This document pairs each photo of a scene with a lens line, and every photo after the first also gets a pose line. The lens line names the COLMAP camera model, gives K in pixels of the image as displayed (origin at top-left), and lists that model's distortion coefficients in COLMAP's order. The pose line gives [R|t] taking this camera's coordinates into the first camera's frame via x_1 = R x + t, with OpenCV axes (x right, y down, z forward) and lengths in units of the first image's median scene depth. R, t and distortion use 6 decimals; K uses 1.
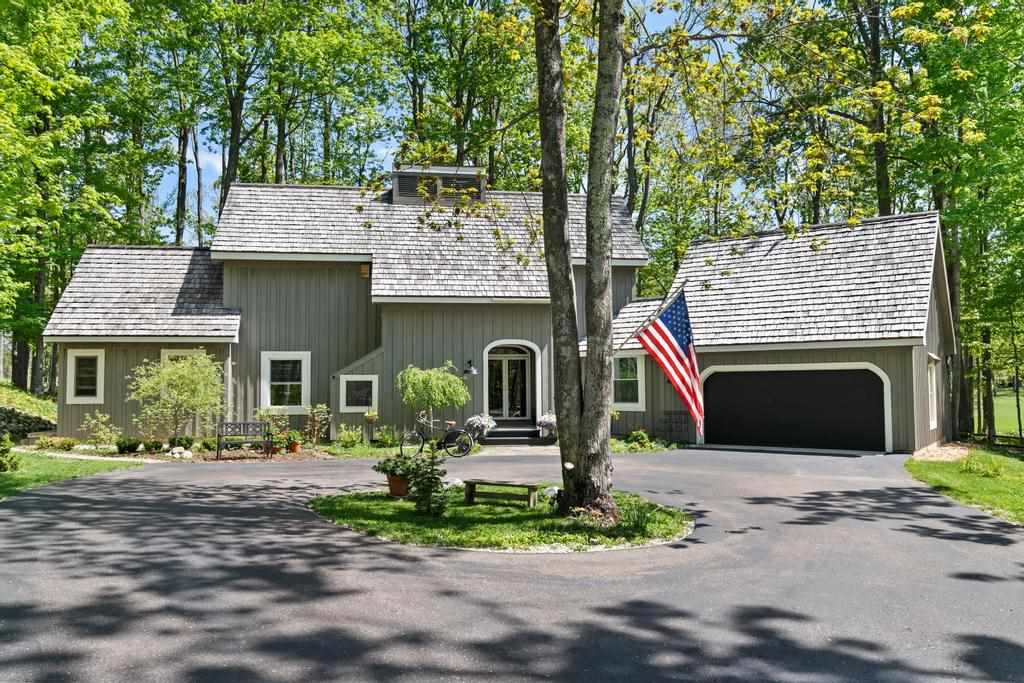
lens RADIAL K [[772.2, 0, 511.8], [0, 772.2, 340.4], [0, 0, 1]] dist [-0.021699, 0.004868]
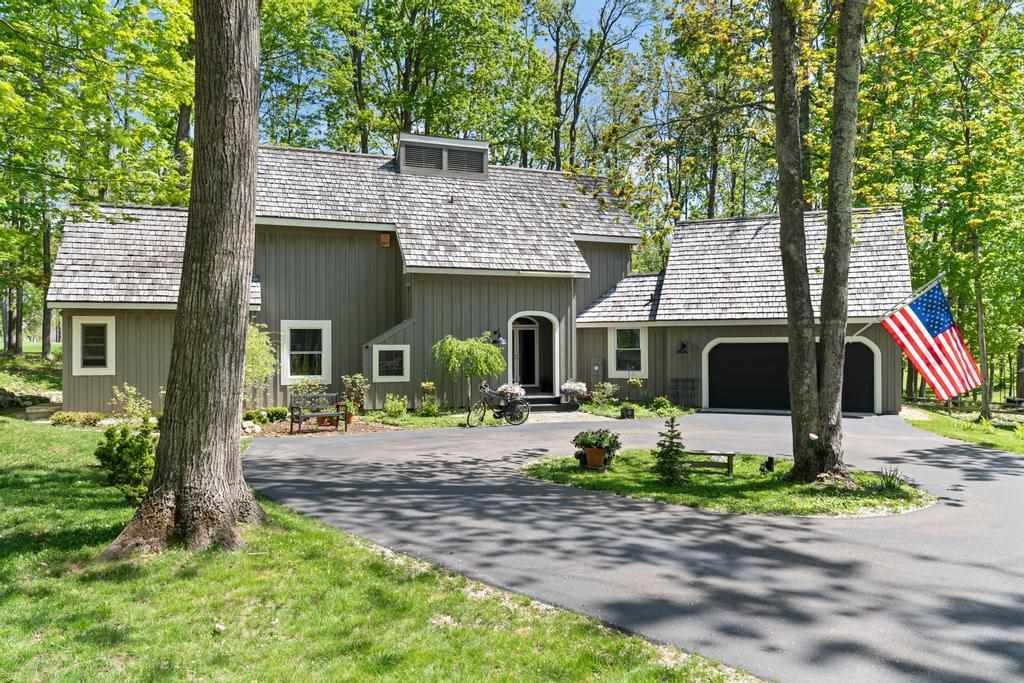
lens RADIAL K [[736.3, 0, 511.9], [0, 736.3, 342.8], [0, 0, 1]] dist [-0.020931, -0.001404]
pose [[0.976589, 0.003766, 0.215080, -0.249161], [-0.014792, 0.998656, 0.049681, -0.007691], [-0.214604, -0.051700, 0.975332, 0.030849]]
